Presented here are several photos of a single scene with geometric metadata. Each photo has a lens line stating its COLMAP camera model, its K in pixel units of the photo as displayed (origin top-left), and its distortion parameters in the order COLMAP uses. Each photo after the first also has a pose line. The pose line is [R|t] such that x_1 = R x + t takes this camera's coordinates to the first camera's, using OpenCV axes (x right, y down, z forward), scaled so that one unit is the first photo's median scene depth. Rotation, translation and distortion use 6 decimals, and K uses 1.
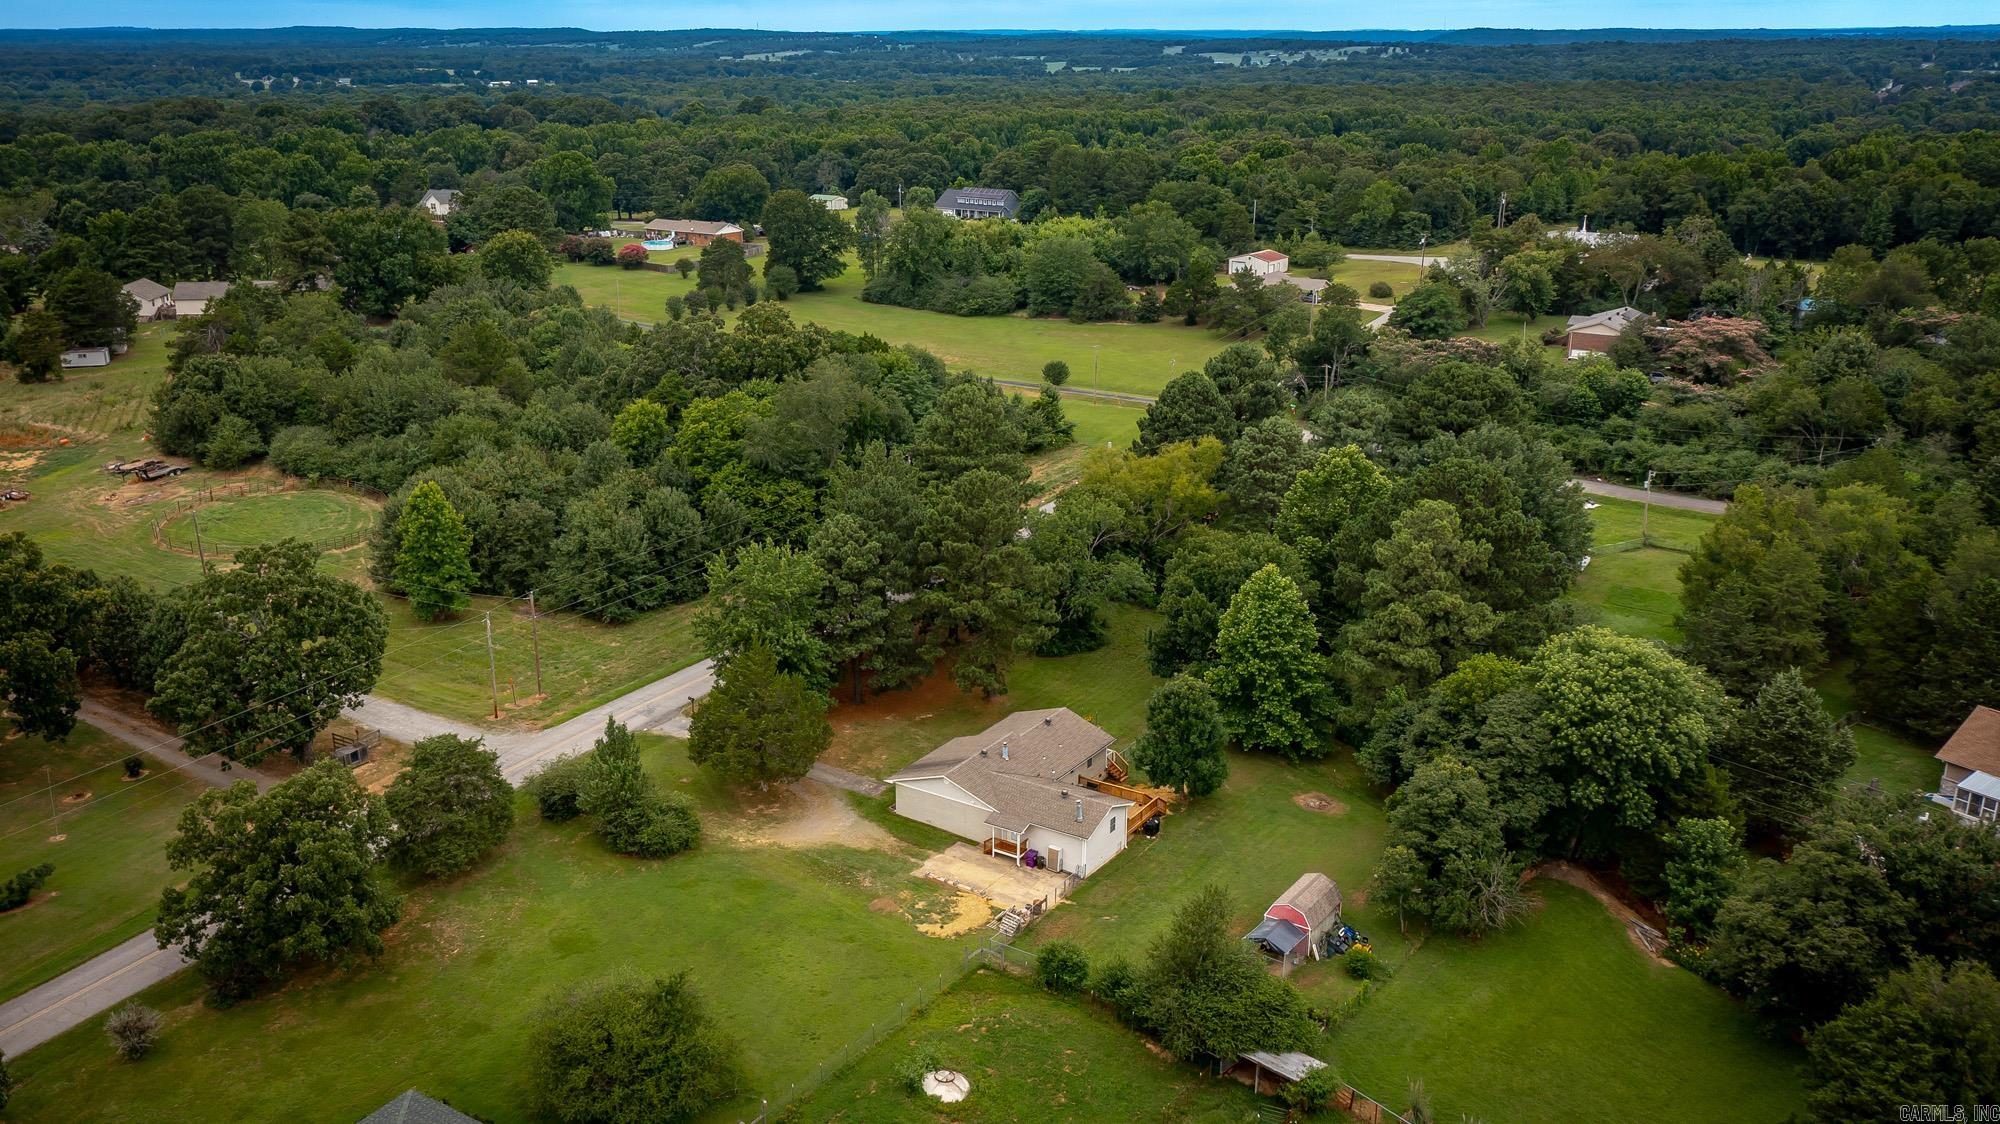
lens RADIAL K [[1609.5, 0, 1004.0], [0, 1609.5, 546.3], [0, 0, 1]] dist [0.010126, 0.015402]
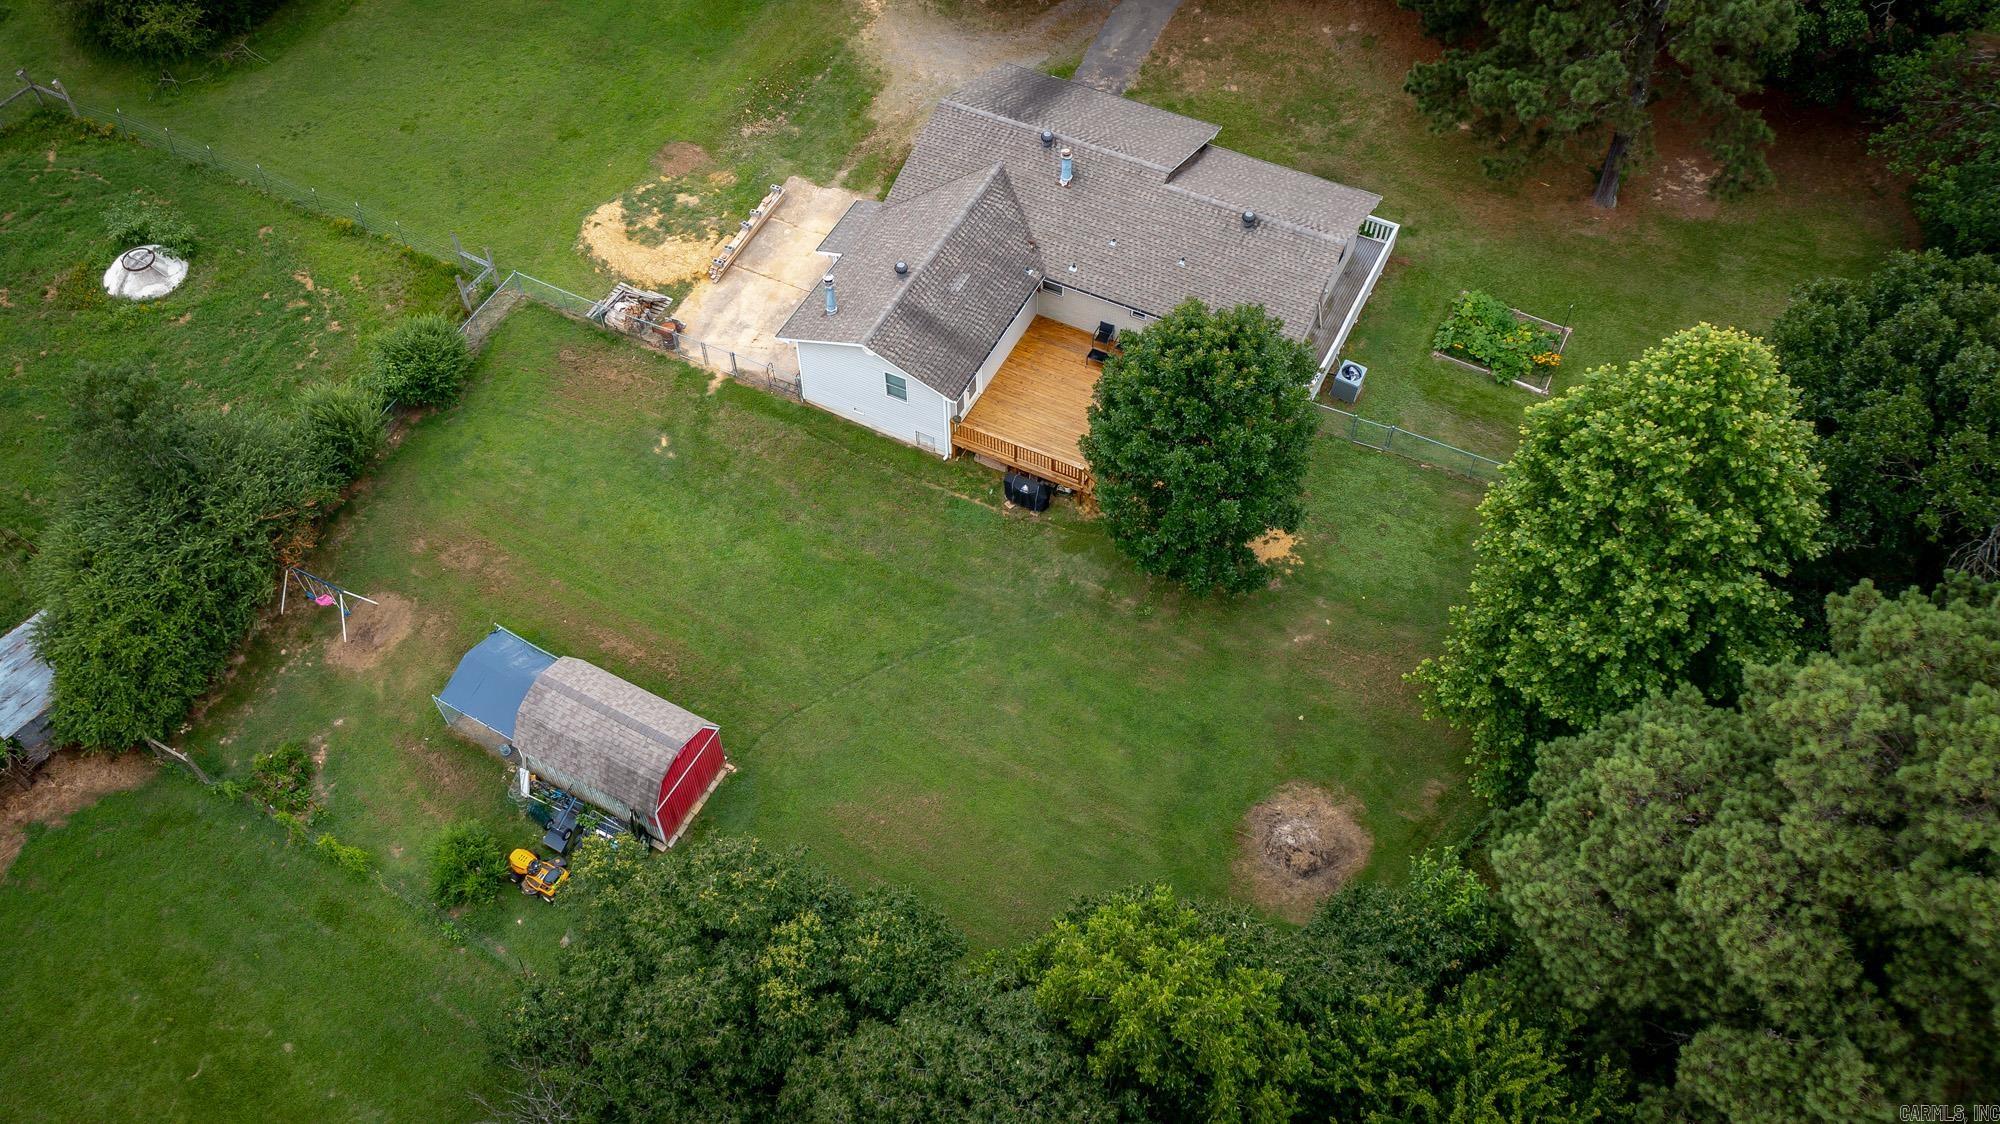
lens RADIAL K [[1609.5, 0, 1004.0], [0, 1609.5, 546.3], [0, 0, 1]] dist [0.010126, 0.015402]
pose [[0.107992, 0.779063, -0.617574, 0.405185], [-0.290391, 0.618835, 0.729874, -0.156200], [0.950795, 0.100517, 0.293062, 0.905440]]
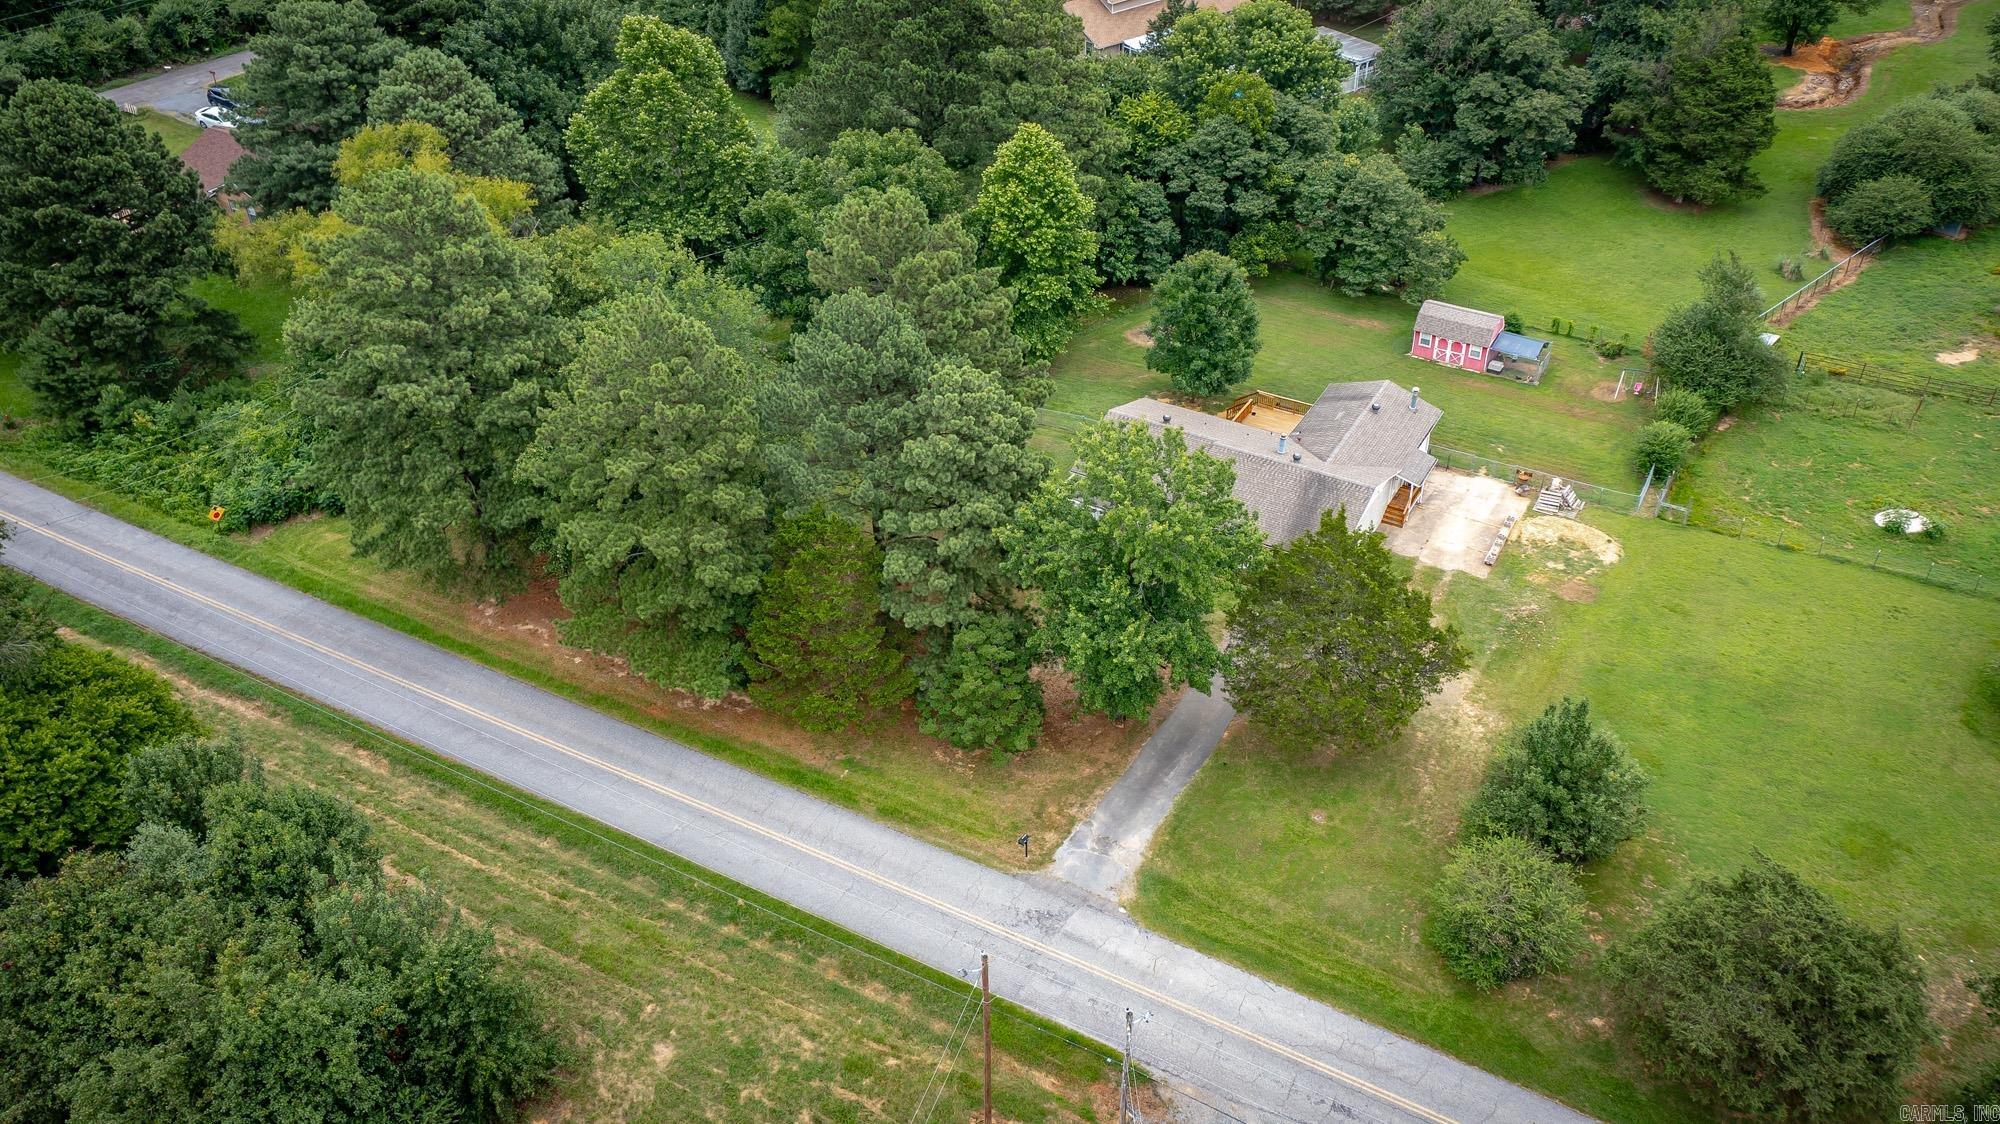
lens RADIAL K [[1609.5, 0, 1004.0], [0, 1609.5, 546.3], [0, 0, 1]] dist [0.010126, 0.015402]
pose [[-0.045047, -0.587943, 0.807647, -0.655823], [0.307295, 0.761113, 0.571207, -0.317183], [-0.950548, 0.273917, 0.146386, 1.088963]]
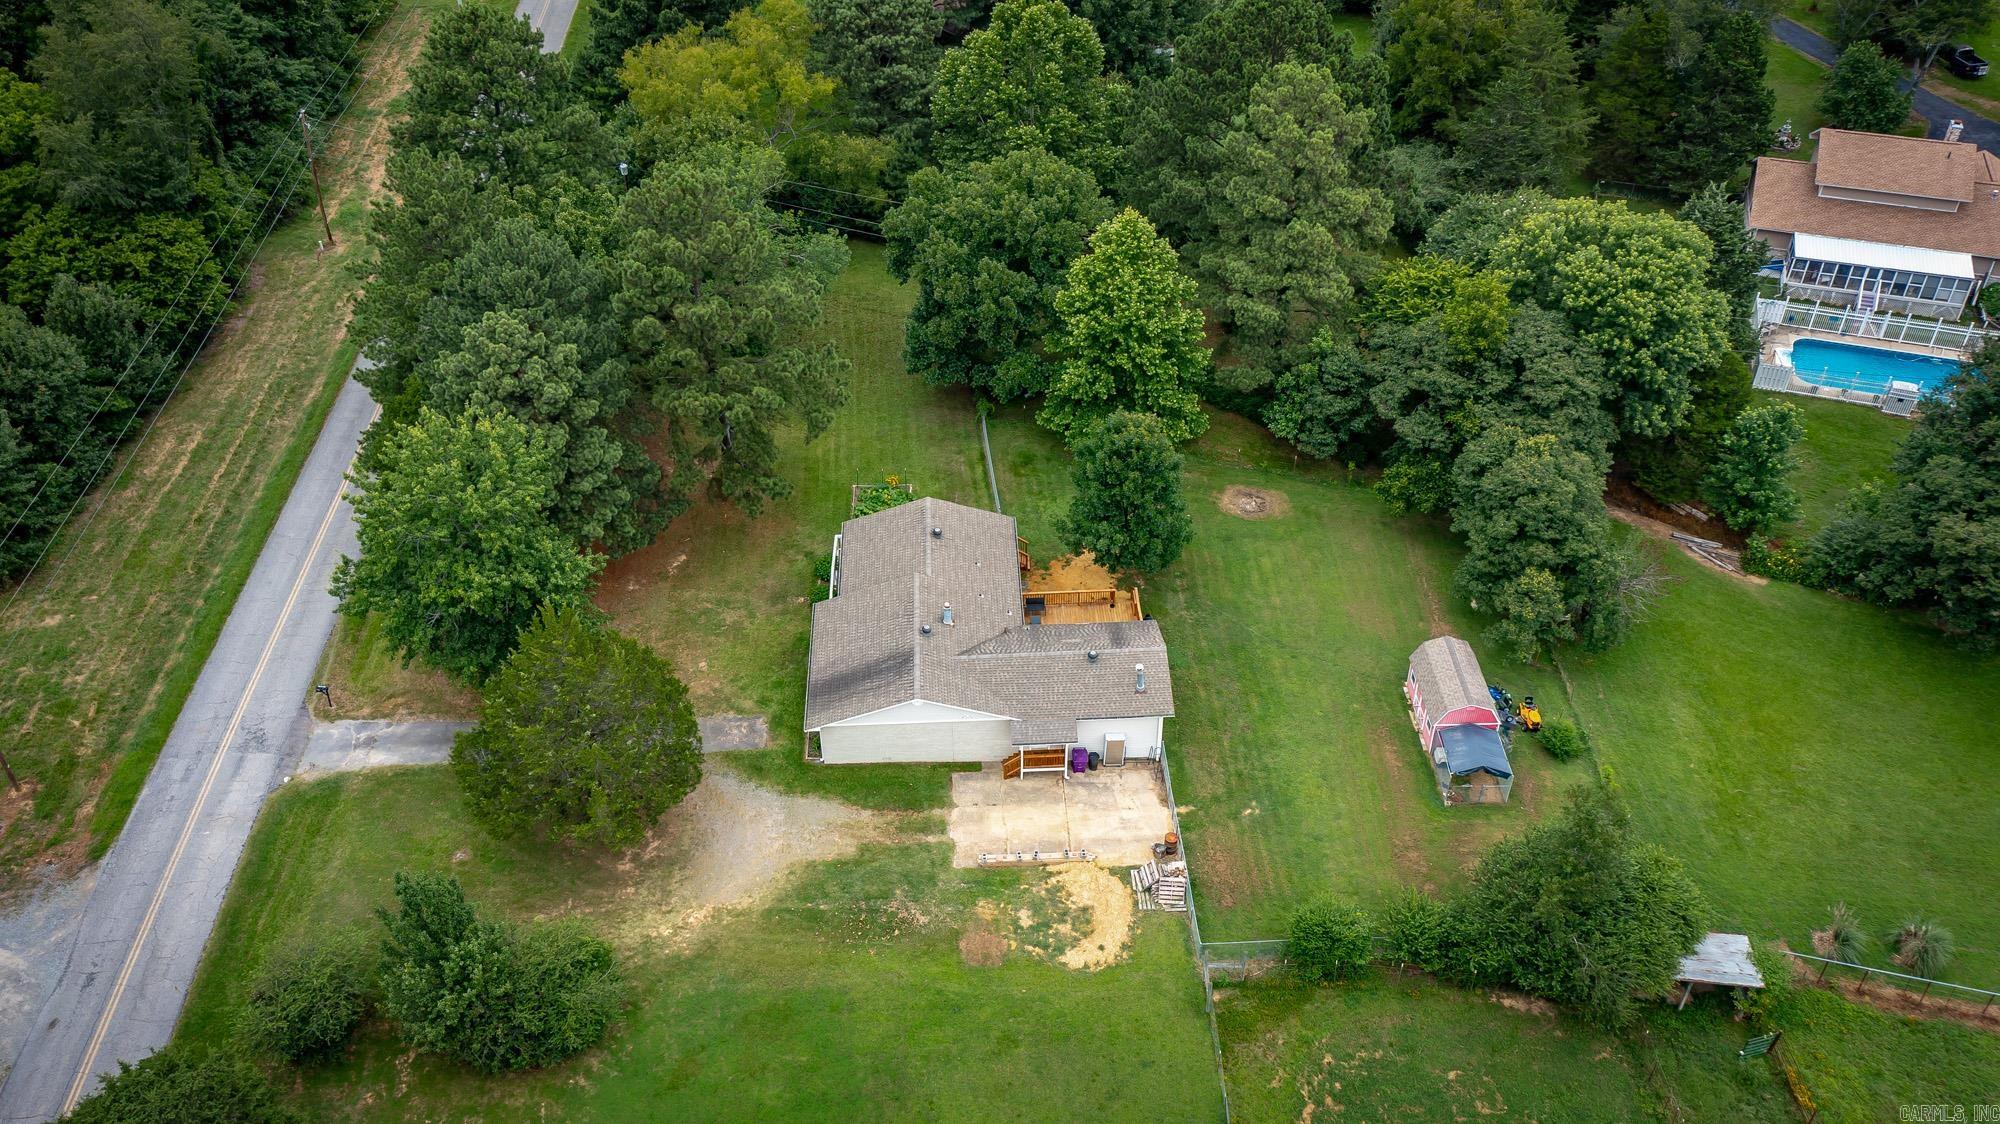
lens RADIAL K [[1580.6, 0, 1007.1], [0, 1580.6, 560.9], [0, 0, 1]] dist [-0.003491, 0.008313]
pose [[0.814683, -0.368812, 0.447514, -0.277419], [0.182087, 0.895360, 0.406416, -0.160587], [-0.550577, -0.249614, 0.796591, 0.505264]]
